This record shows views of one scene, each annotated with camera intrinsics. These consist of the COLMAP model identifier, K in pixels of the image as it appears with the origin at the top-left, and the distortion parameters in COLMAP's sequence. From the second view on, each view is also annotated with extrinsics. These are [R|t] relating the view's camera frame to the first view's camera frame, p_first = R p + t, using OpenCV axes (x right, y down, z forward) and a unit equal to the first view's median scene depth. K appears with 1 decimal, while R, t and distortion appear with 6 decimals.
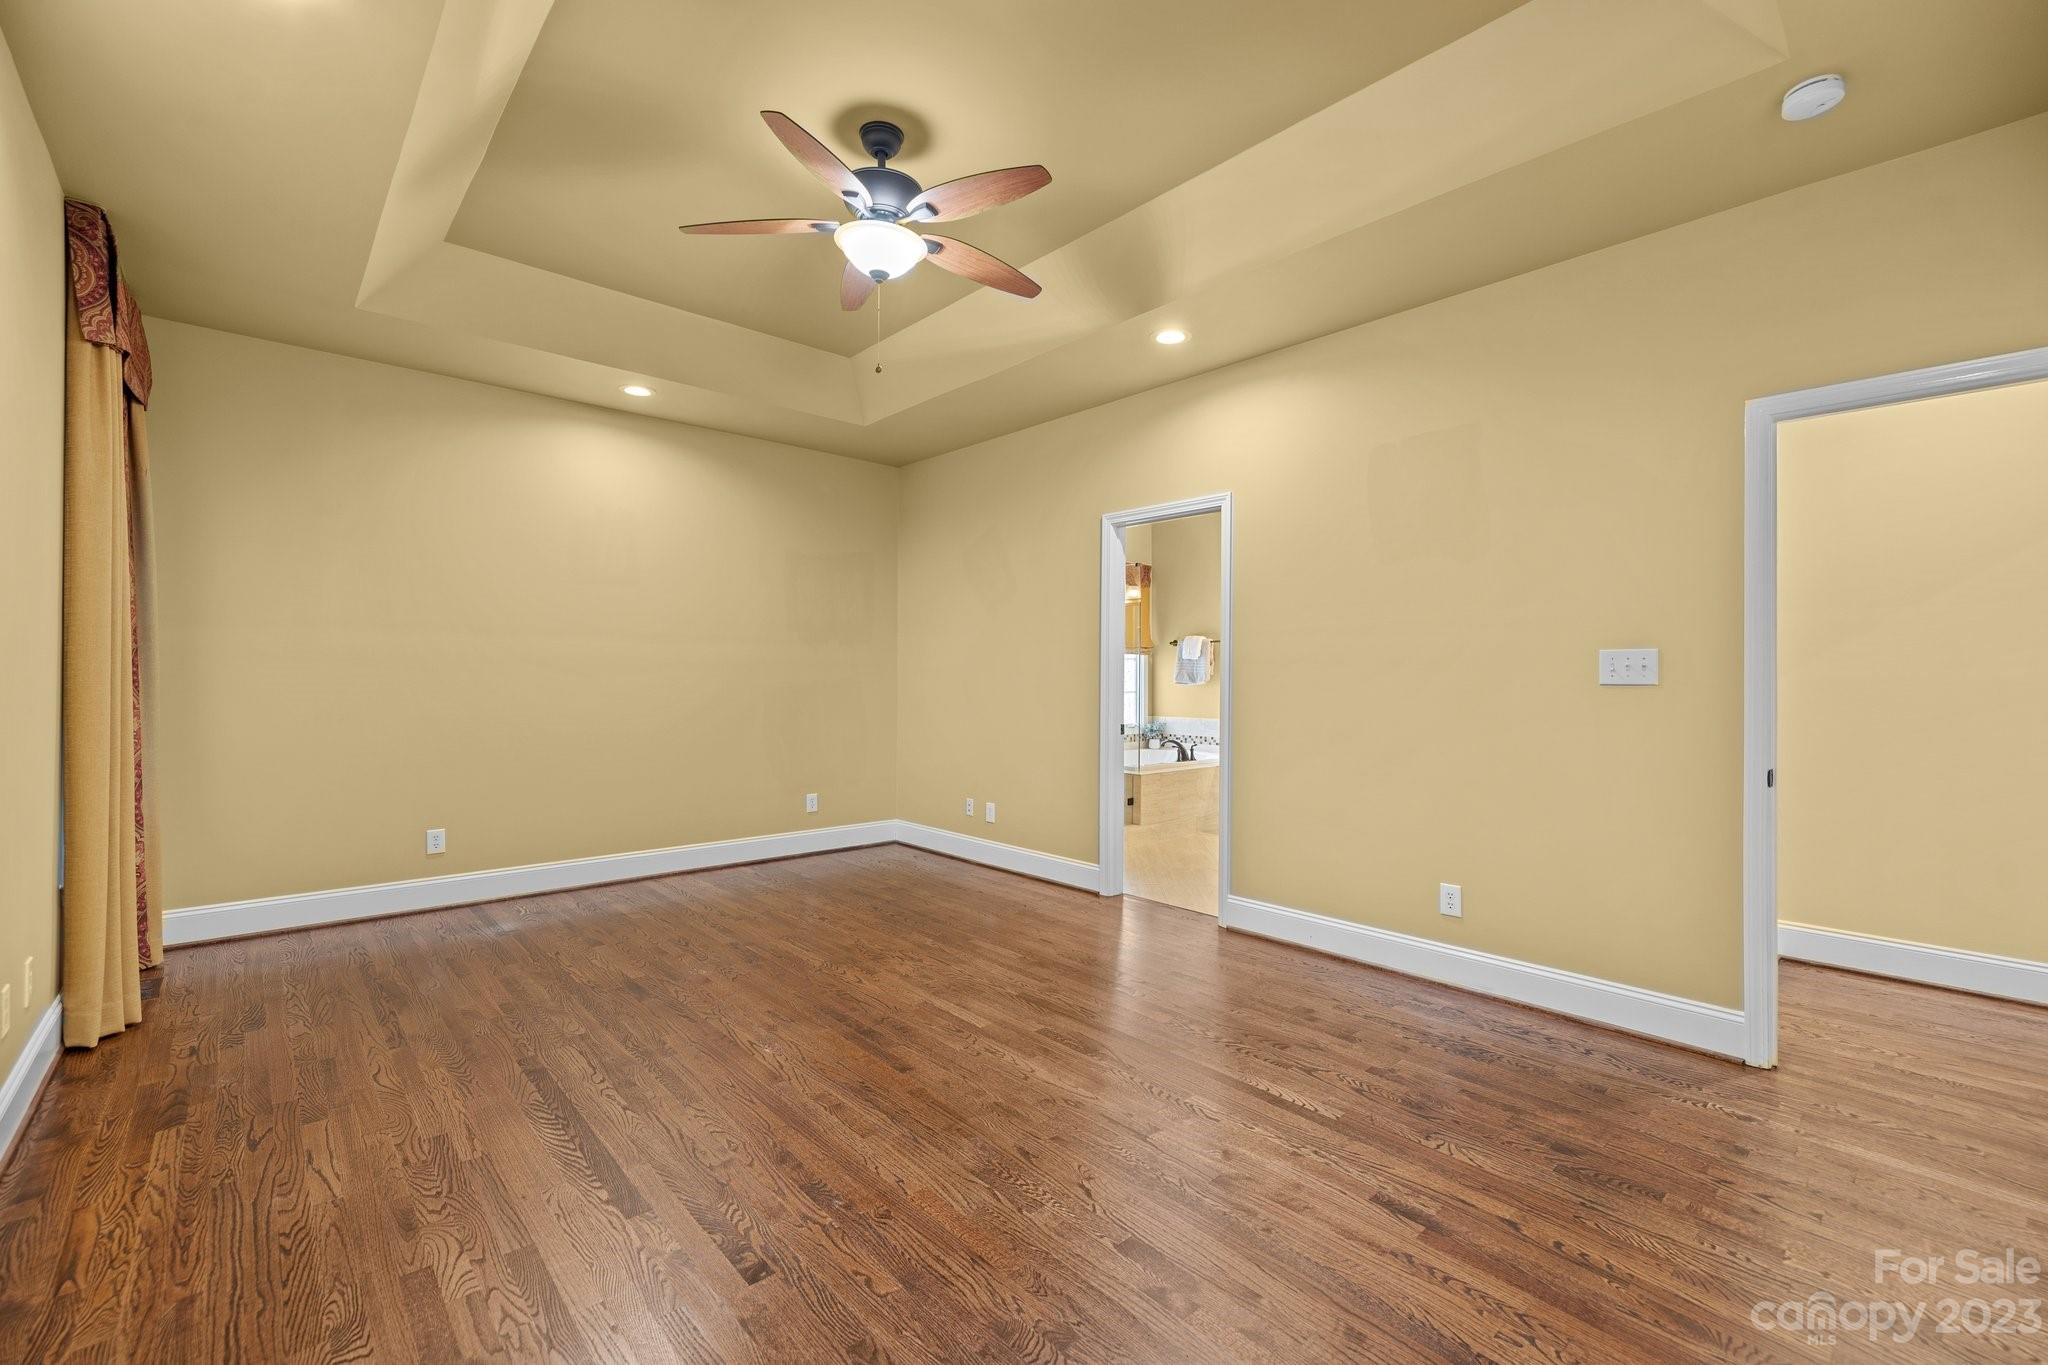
lens RADIAL K [[854.9, 0, 1034.4], [0, 854.9, 682.5], [0, 0, 1]] dist [0.000358, 0.000039]
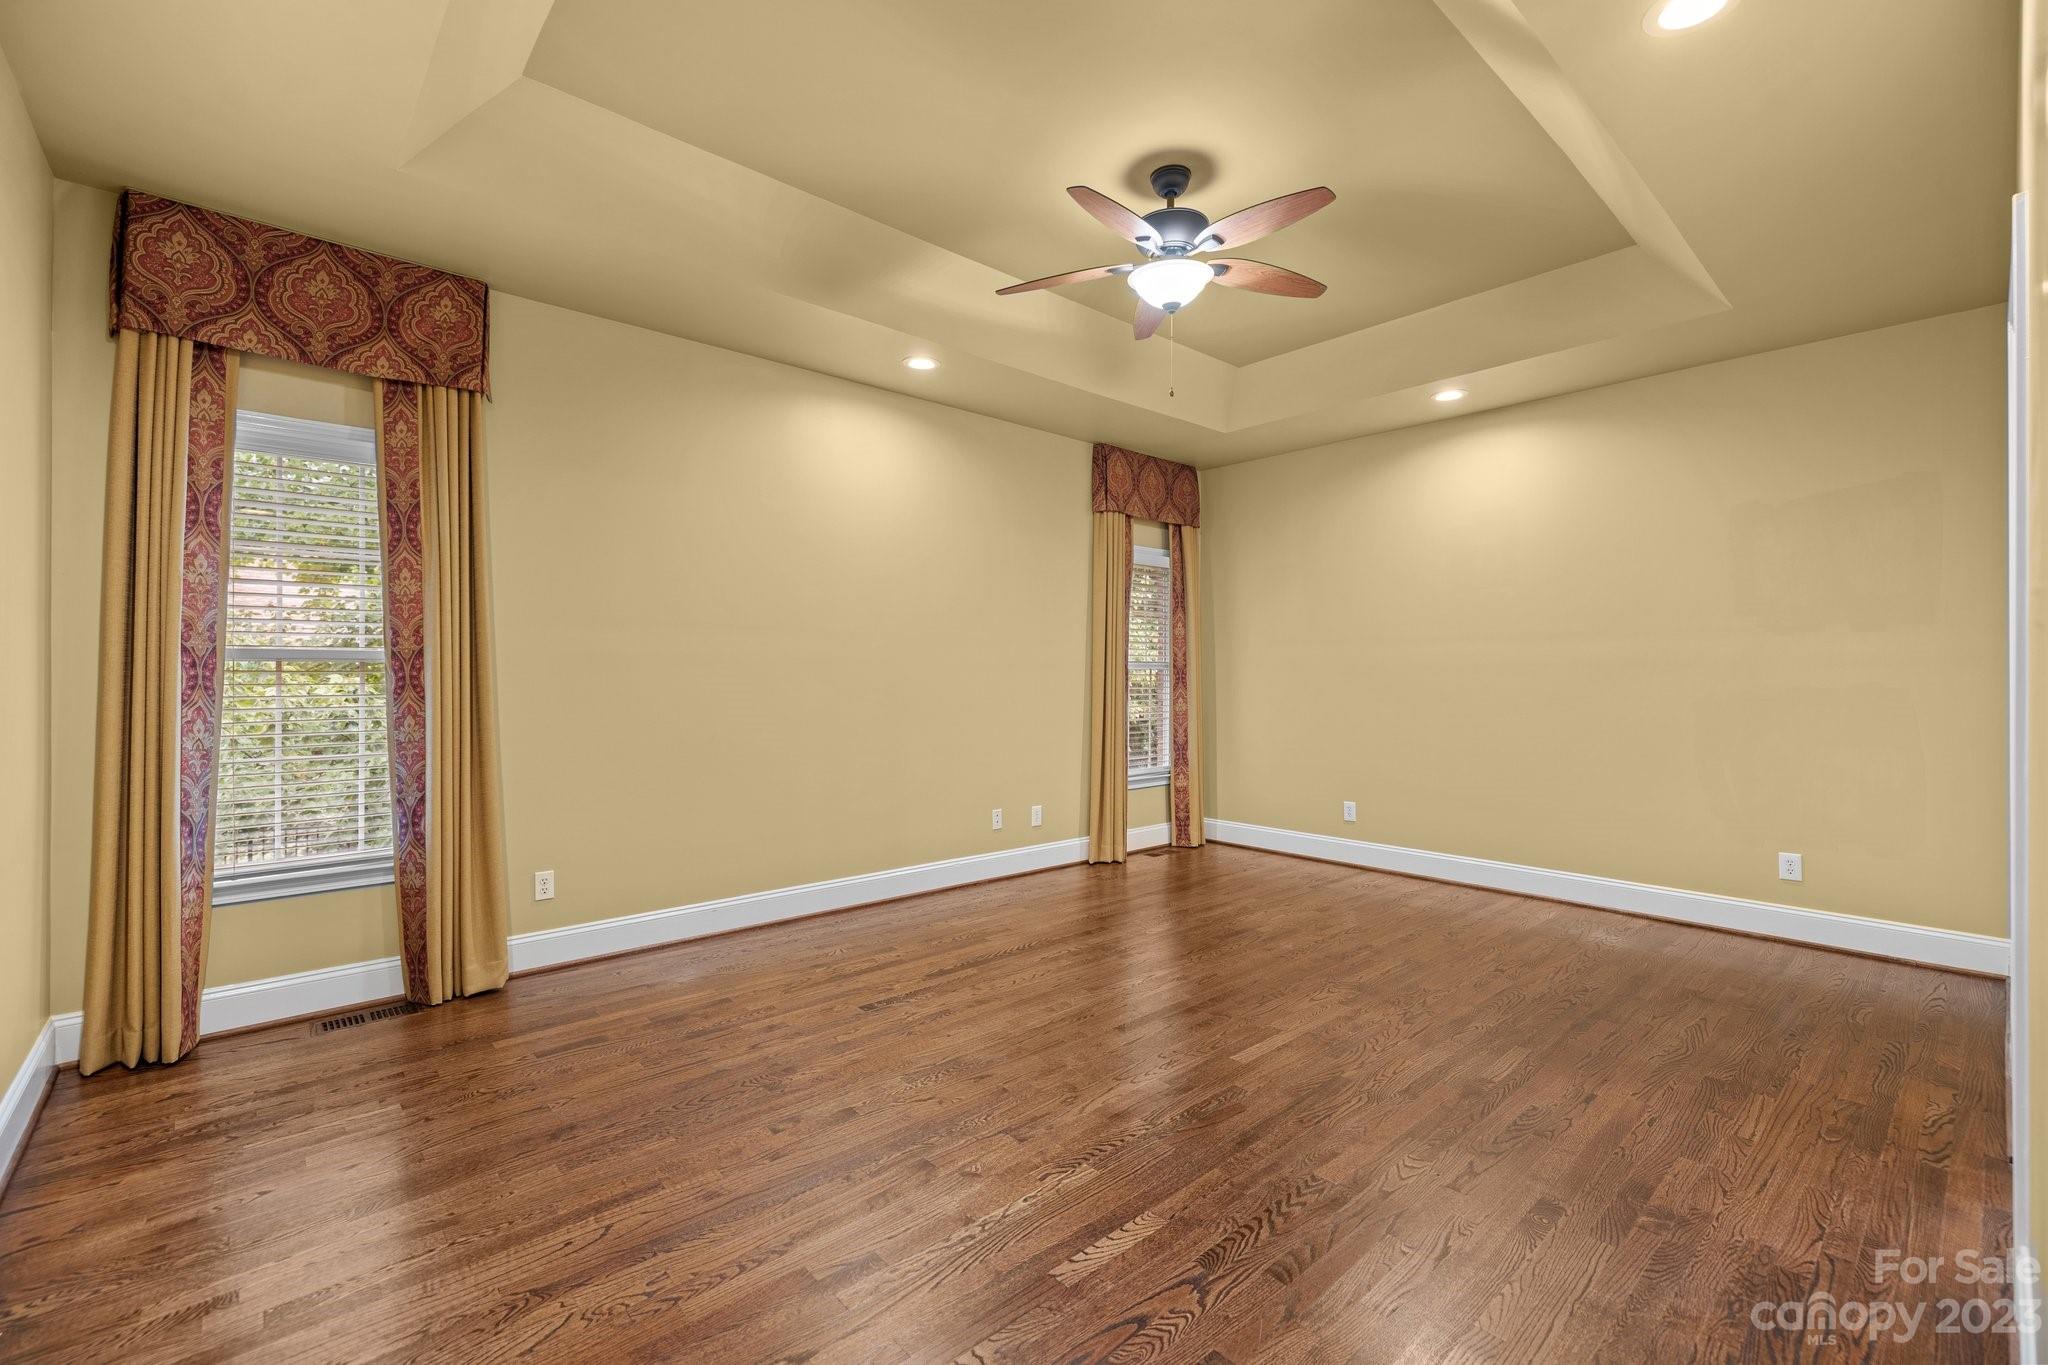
lens RADIAL K [[885.6, 0, 1027.5], [0, 885.6, 676.5], [0, 0, 1]] dist [-0.001359, -0.000157]
pose [[-0.013853, -0.007018, -0.999879, 0.911381], [-0.010165, 0.999925, -0.006878, 0.000507], [0.999852, 0.010068, -0.013923, 0.801262]]
